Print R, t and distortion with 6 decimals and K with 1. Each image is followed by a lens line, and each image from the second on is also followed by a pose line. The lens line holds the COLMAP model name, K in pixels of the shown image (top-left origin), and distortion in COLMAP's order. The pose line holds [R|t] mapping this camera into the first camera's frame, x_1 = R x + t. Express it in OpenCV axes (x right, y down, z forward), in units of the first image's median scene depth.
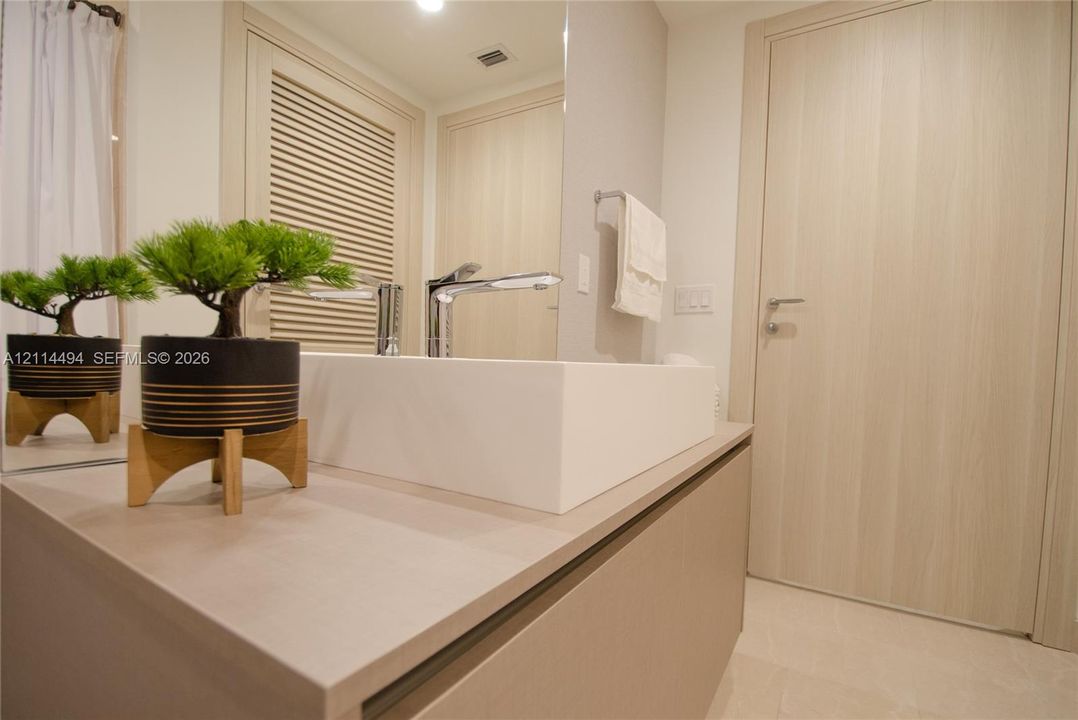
lens RADIAL K [[493.0, 0, 538.0], [0, 493.0, 379.6], [0, 0, 1]] dist [-0.001918, -0.010248]
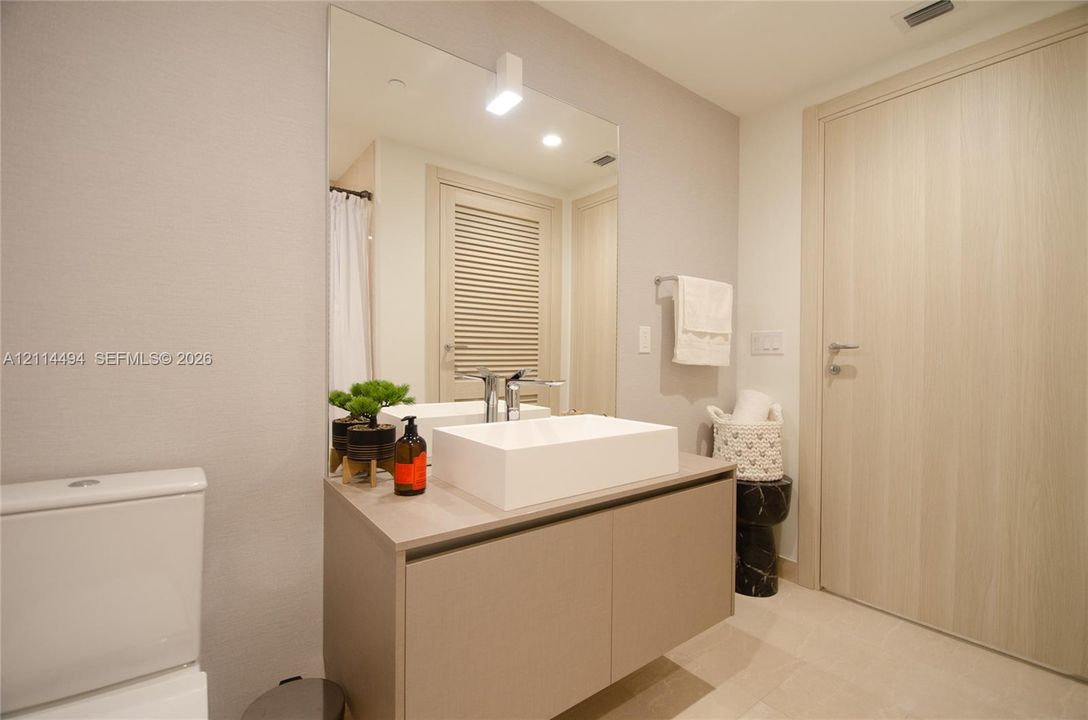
lens RADIAL K [[468.8, 0, 544.8], [0, 468.8, 361.0], [0, 0, 1]] dist [0.017965, -0.023823]
pose [[0.931543, -0.019194, -0.363124, 0.259998], [0.005351, 0.999221, -0.039089, -0.089372], [0.363591, 0.034470, 0.930921, -0.263331]]
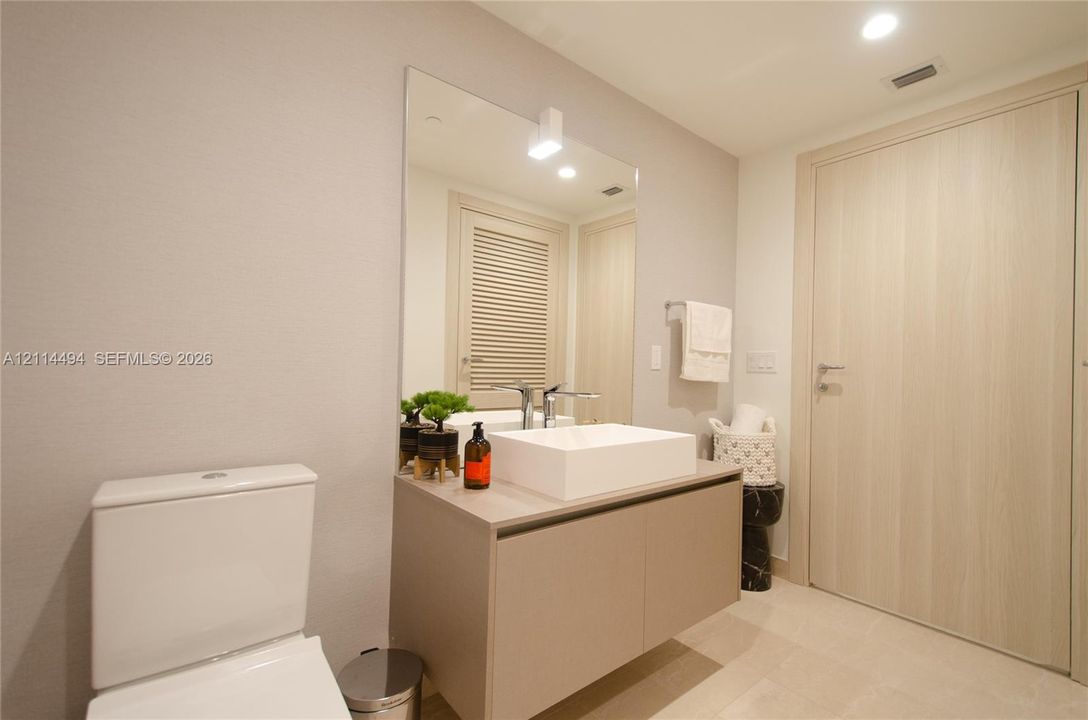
lens RADIAL K [[468.4, 0, 542.5], [0, 468.4, 365.1], [0, 0, 1]] dist [0.015814, -0.000367]
pose [[0.944553, -0.008856, -0.328239, 0.201057], [-0.010094, 0.998381, -0.055985, -0.090085], [0.328203, 0.056194, 0.942934, -0.410117]]
